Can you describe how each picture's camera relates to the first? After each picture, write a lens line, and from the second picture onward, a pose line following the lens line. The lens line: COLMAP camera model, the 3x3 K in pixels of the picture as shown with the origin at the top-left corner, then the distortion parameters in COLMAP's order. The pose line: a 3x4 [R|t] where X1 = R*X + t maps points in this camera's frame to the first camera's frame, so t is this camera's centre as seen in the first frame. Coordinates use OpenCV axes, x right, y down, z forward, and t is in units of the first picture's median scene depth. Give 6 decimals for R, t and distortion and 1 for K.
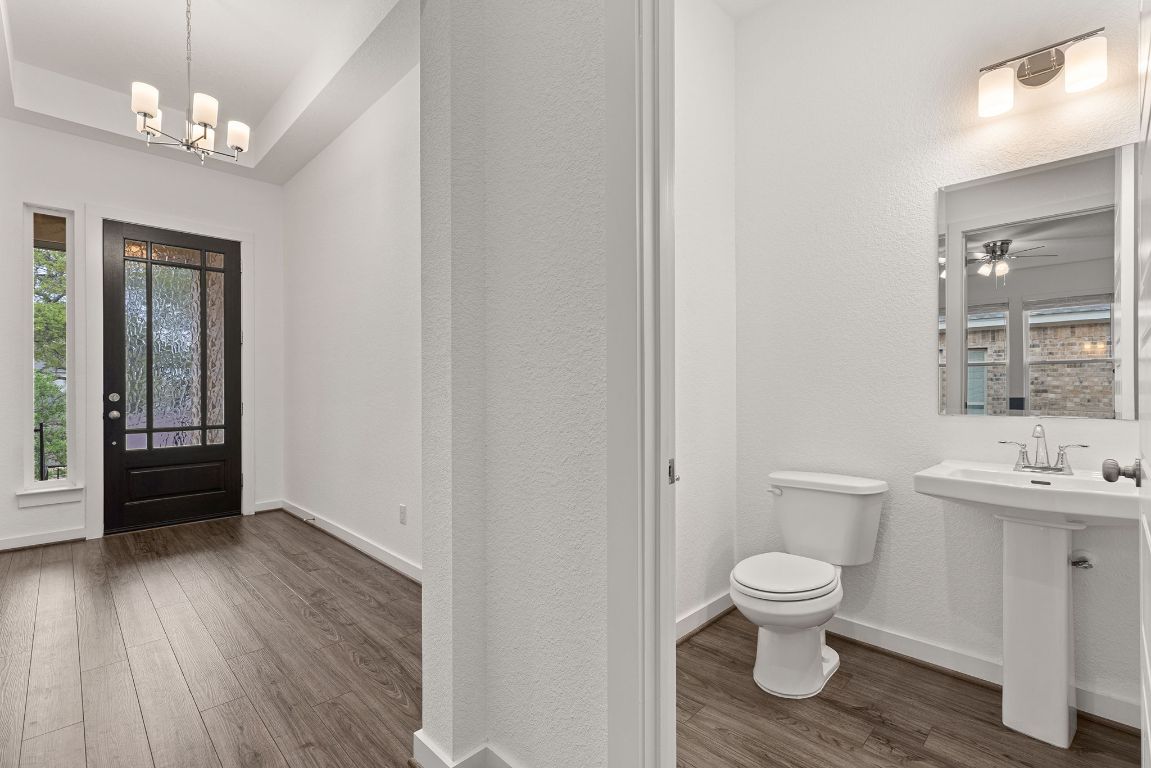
lens RADIAL K [[516.1, 0, 573.5], [0, 516.1, 386.6], [0, 0, 1]] dist [0.010618, 0.000016]
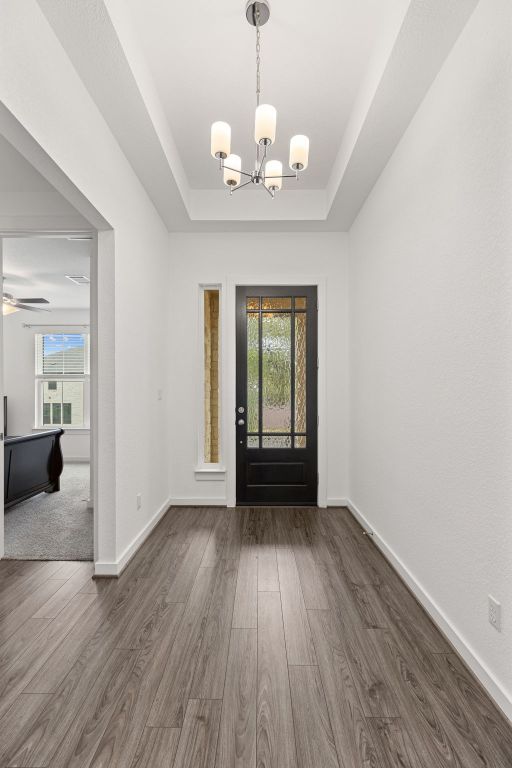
lens RADIAL K [[344.3, 0, 258.7], [0, 344.3, 388.3], [0, 0, 1]] dist [0.010618, 0.000016]
pose [[0.708198, 0.002782, -0.706008, -0.182593], [-0.002515, 0.999996, 0.001417, -0.040079], [0.706009, 0.000772, 0.708202, 0.364322]]
